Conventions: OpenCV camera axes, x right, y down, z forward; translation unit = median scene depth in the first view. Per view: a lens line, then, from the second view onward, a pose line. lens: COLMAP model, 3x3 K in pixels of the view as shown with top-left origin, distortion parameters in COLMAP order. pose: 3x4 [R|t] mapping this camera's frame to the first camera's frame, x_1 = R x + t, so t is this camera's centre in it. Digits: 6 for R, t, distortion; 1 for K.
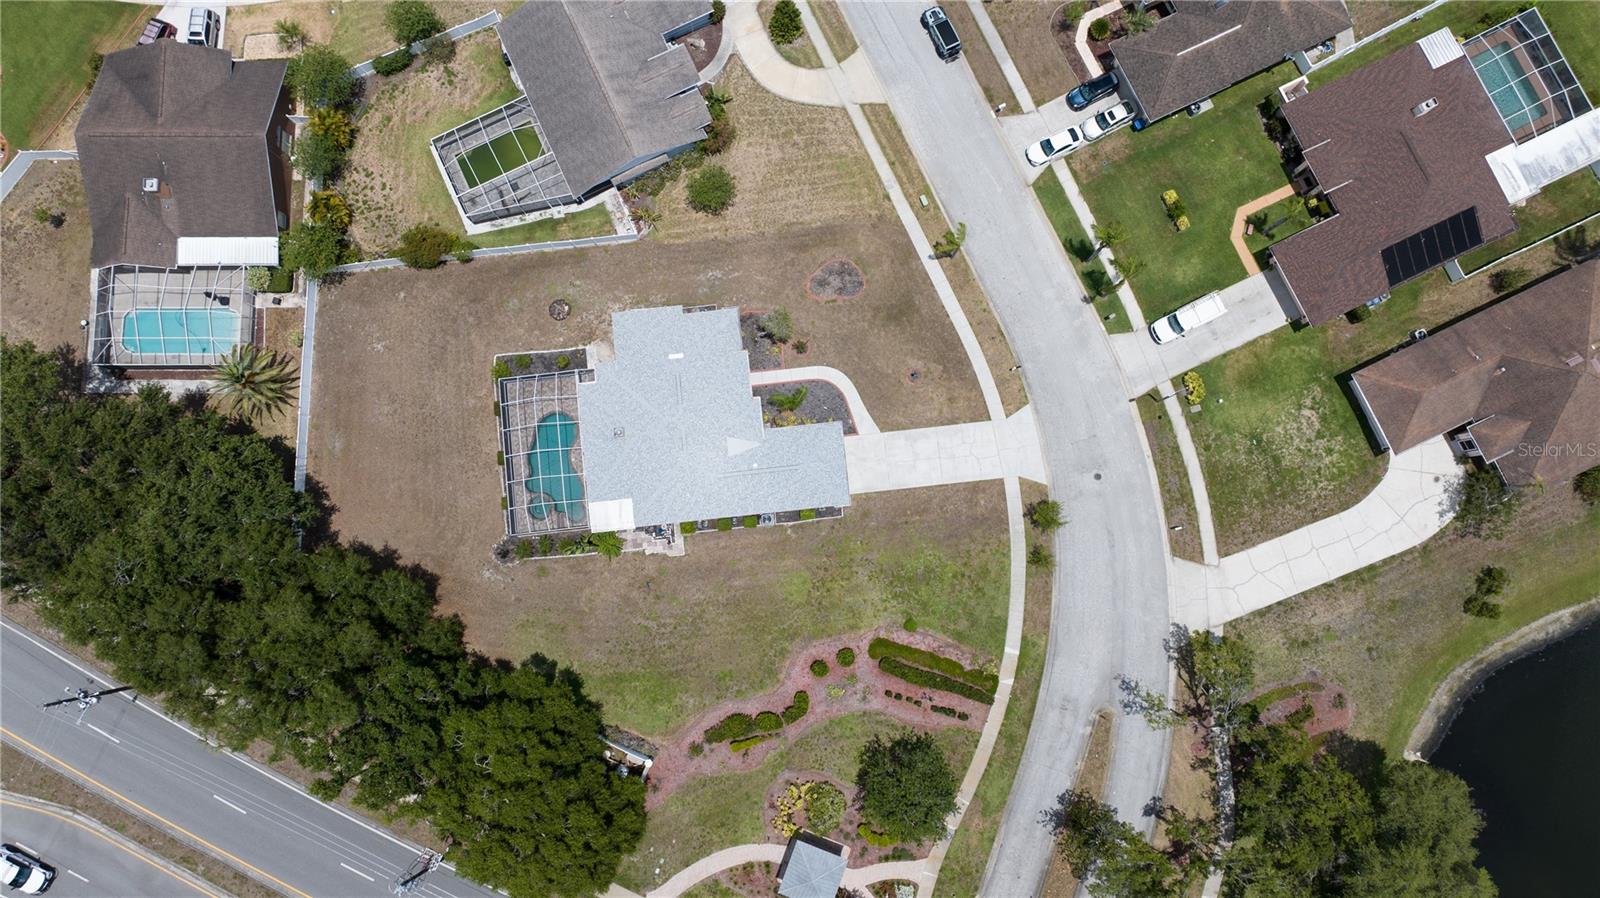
lens RADIAL K [[1109.3, 0, 800.0], [0, 1109.3, 449.0], [0, 0, 1]] dist [-0.004145, -0.000275]
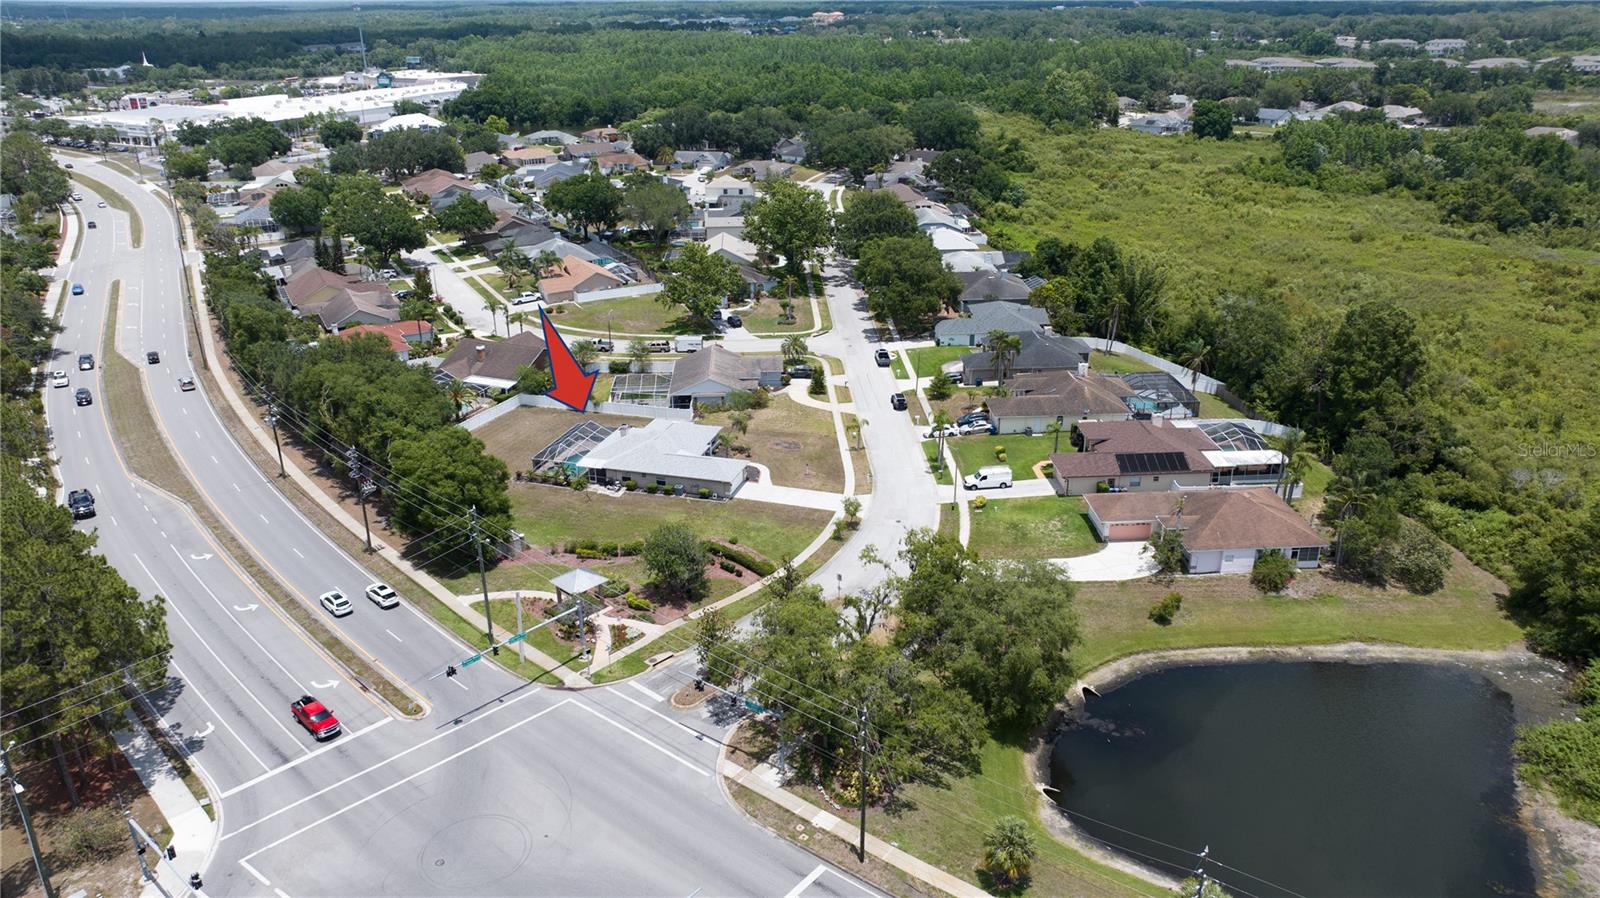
lens RADIAL K [[1109.3, 0, 800.0], [0, 1109.3, 449.0], [0, 0, 1]] dist [-0.004145, -0.000275]
pose [[0.923395, 0.160619, -0.348630, 0.630507], [-0.382990, 0.446292, -0.808790, 1.177796], [0.025684, 0.880355, 0.473620, 0.243668]]
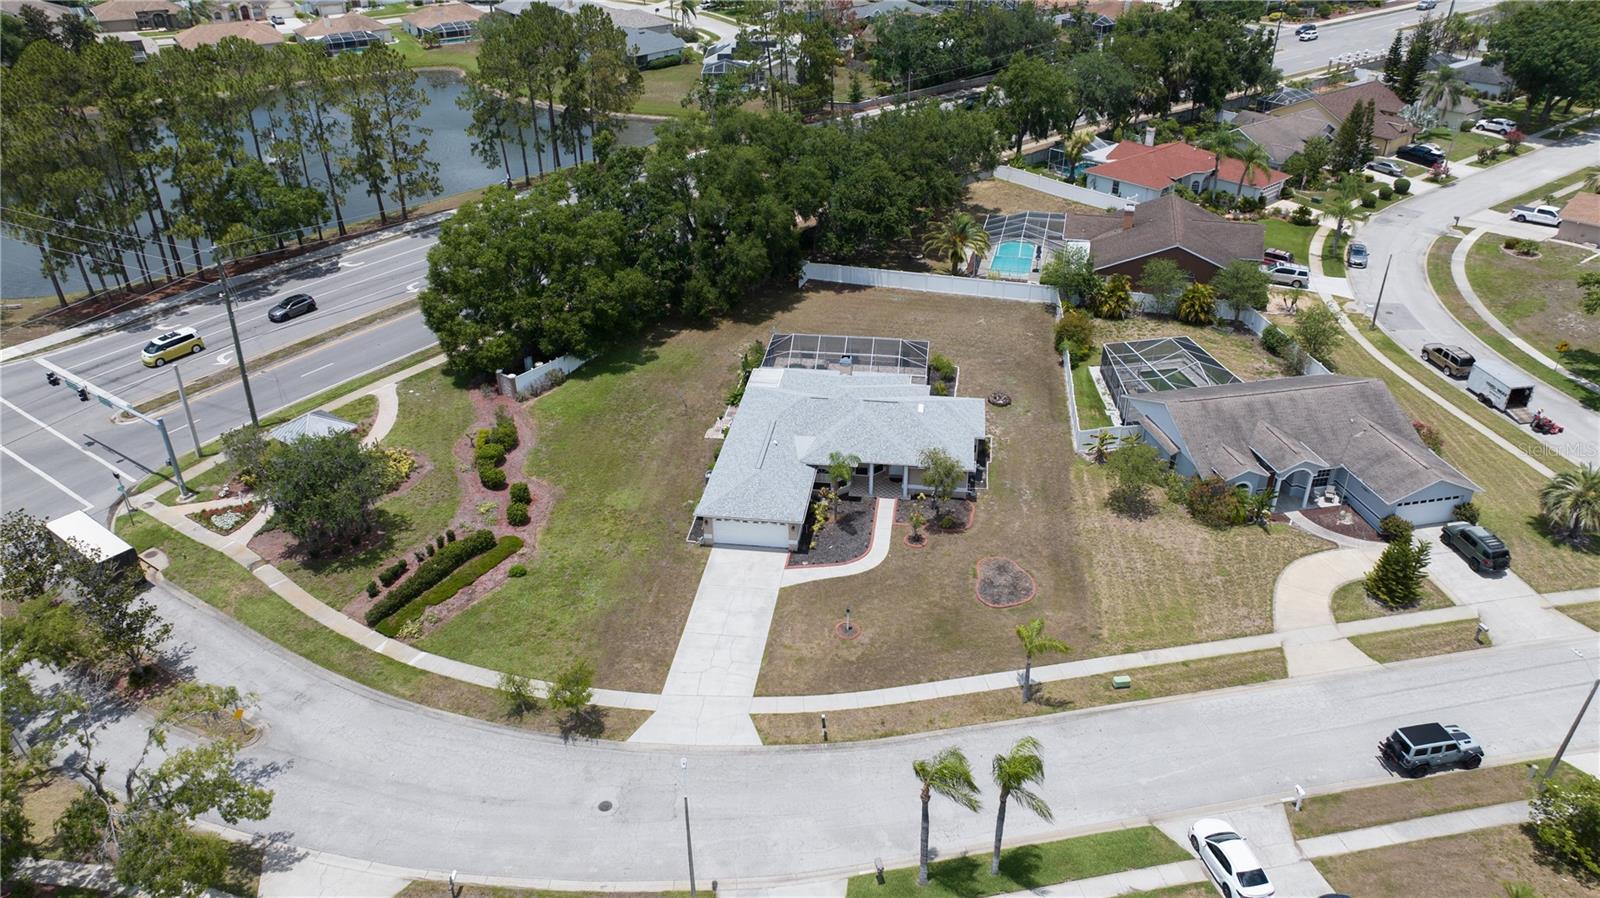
lens RADIAL K [[1109.3, 0, 800.0], [0, 1109.3, 449.0], [0, 0, 1]] dist [-0.004145, -0.000275]
pose [[-0.242112, 0.512754, -0.823690, 0.618021], [-0.963835, -0.029656, 0.264845, -0.216103], [0.111373, 0.858023, 0.501390, 0.567731]]
